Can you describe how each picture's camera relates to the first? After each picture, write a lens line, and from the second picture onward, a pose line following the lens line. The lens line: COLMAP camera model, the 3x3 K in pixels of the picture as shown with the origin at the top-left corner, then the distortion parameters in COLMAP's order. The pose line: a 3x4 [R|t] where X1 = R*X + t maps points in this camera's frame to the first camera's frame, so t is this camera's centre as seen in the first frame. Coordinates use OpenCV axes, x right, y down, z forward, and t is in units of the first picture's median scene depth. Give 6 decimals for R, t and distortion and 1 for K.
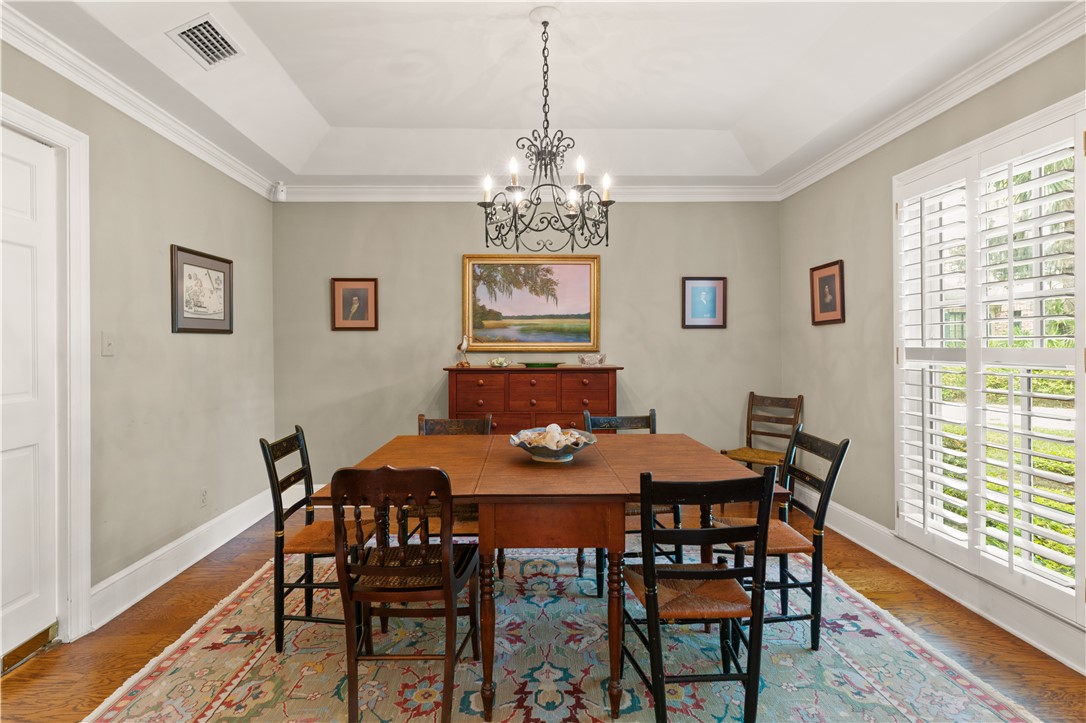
lens RADIAL K [[519.2, 0, 527.8], [0, 519.2, 345.0], [0, 0, 1]] dist [-0.010564, -0.001534]
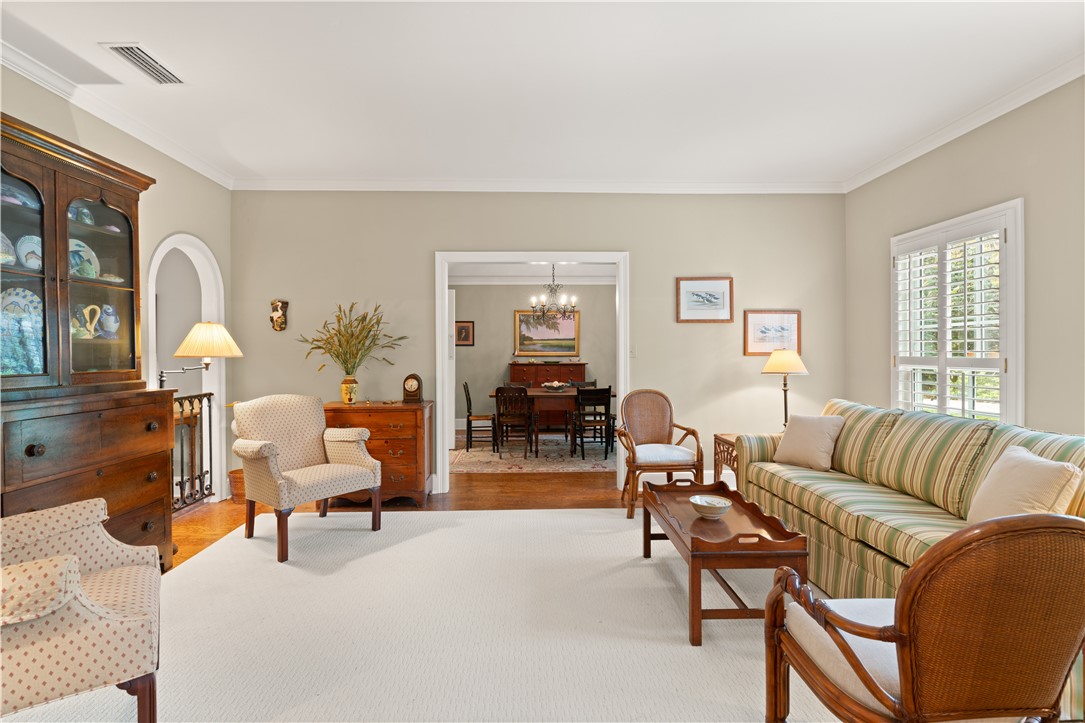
lens RADIAL K [[518.7, 0, 546.1], [0, 518.7, 355.7], [0, 0, 1]] dist [-0.010564, -0.001534]
pose [[0.999896, 0.003476, 0.014025, -0.026210], [-0.003574, 0.999970, 0.006903, -0.003853], [-0.014000, -0.006953, 0.999878, -1.114988]]
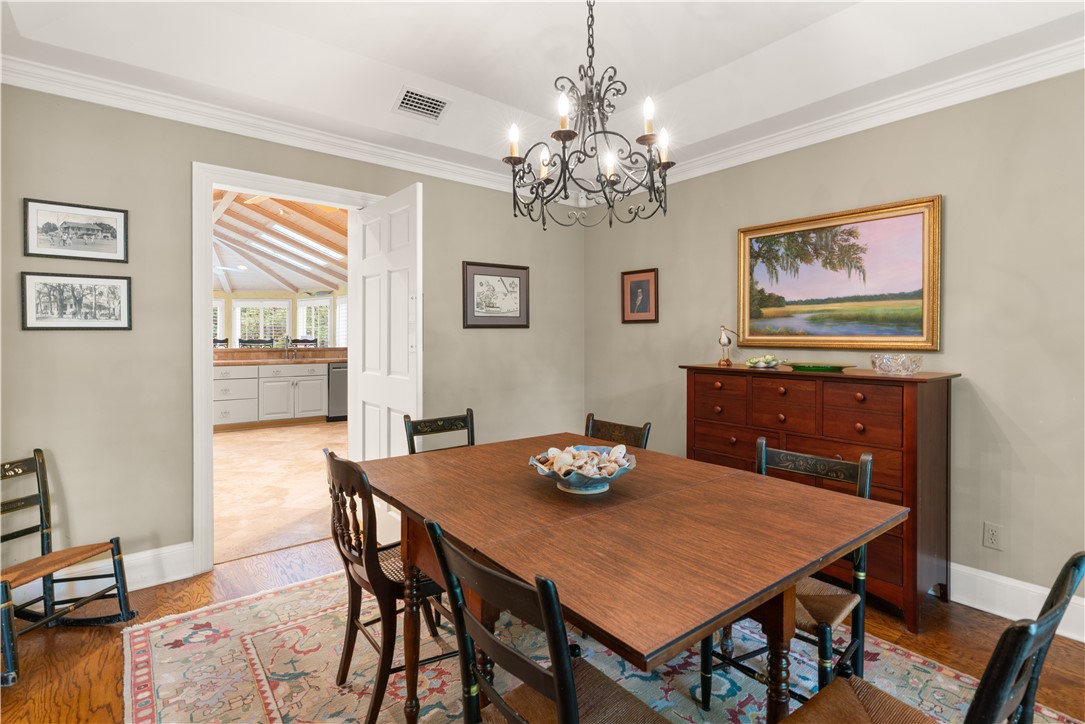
lens RADIAL K [[518.7, 0, 551.0], [0, 518.7, 339.3], [0, 0, 1]] dist [-0.010564, -0.001534]
pose [[0.609535, 0.009707, -0.792700, 0.348503], [-0.001841, 0.999940, 0.010829, -0.007398], [0.792757, -0.005141, 0.609516, 0.263011]]
